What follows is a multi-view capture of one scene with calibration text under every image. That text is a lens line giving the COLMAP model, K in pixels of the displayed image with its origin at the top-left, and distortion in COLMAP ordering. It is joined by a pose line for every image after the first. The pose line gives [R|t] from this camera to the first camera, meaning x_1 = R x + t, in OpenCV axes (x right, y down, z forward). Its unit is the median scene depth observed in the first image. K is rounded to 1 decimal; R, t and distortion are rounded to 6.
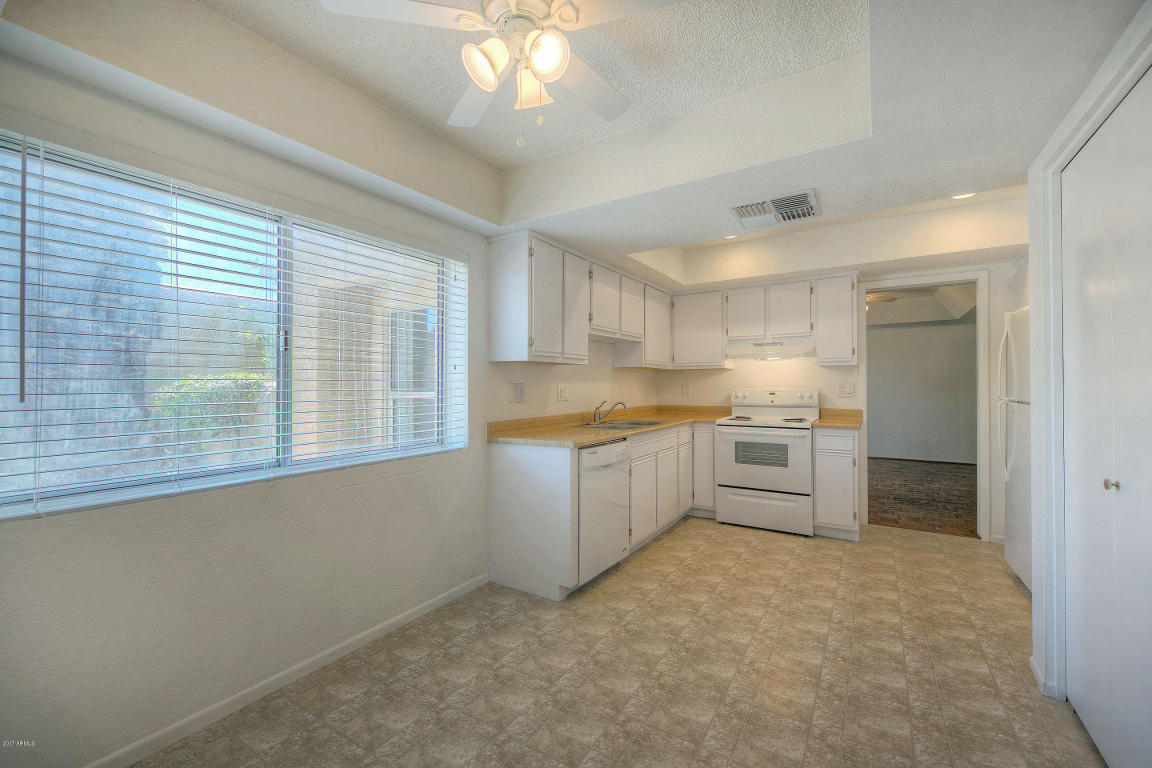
lens RADIAL K [[472.0, 0, 576.0], [0, 472.0, 384.0], [0, 0, 1]] dist [0.000179, -0.000033]
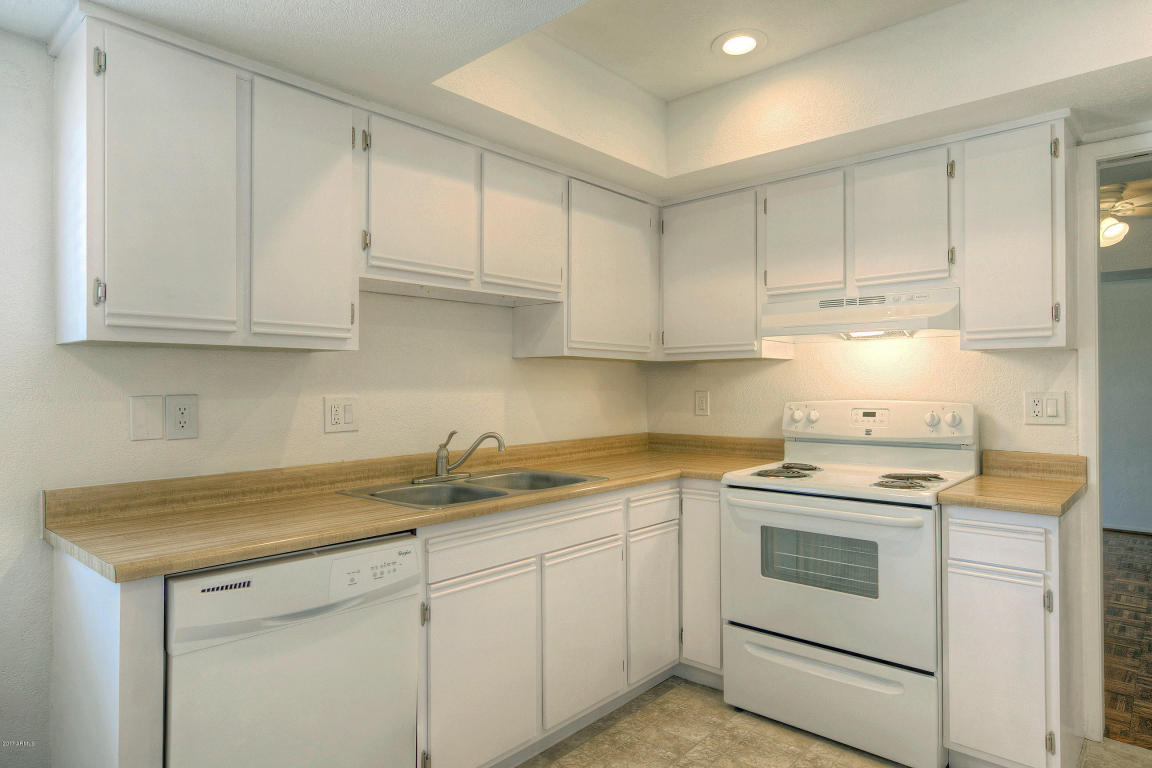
lens RADIAL K [[677.6, 0, 582.4], [0, 677.6, 382.9], [0, 0, 1]] dist [0.001698, 0.000638]
pose [[0.987547, -0.000532, -0.157323, 0.272117], [0.000465, 1.000000, -0.000461, -0.009461], [0.157324, 0.000382, 0.987547, 0.357914]]
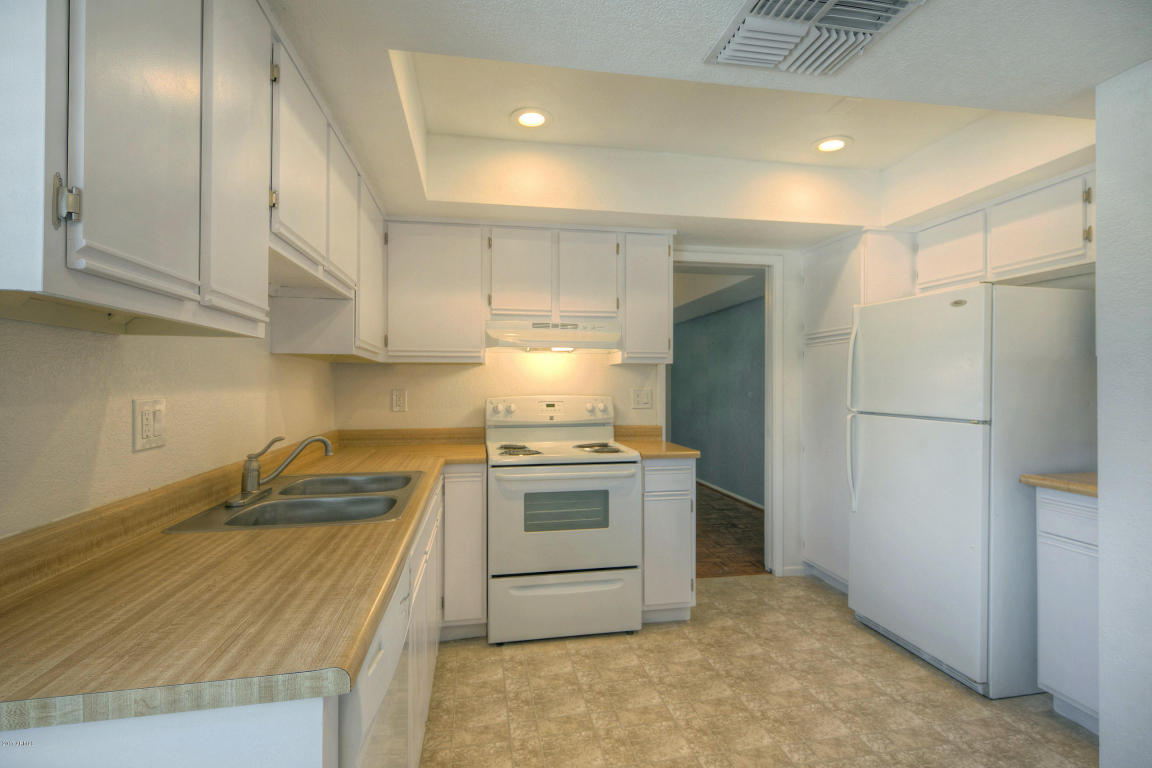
lens RADIAL K [[550.9, 0, 579.5], [0, 550.9, 381.2], [0, 0, 1]] dist [0.001409, -0.000141]
pose [[0.726013, 0.008379, 0.687630, -0.067984], [-0.004881, 0.999963, -0.007032, -0.007519], [-0.687663, 0.001749, 0.726028, 0.477995]]
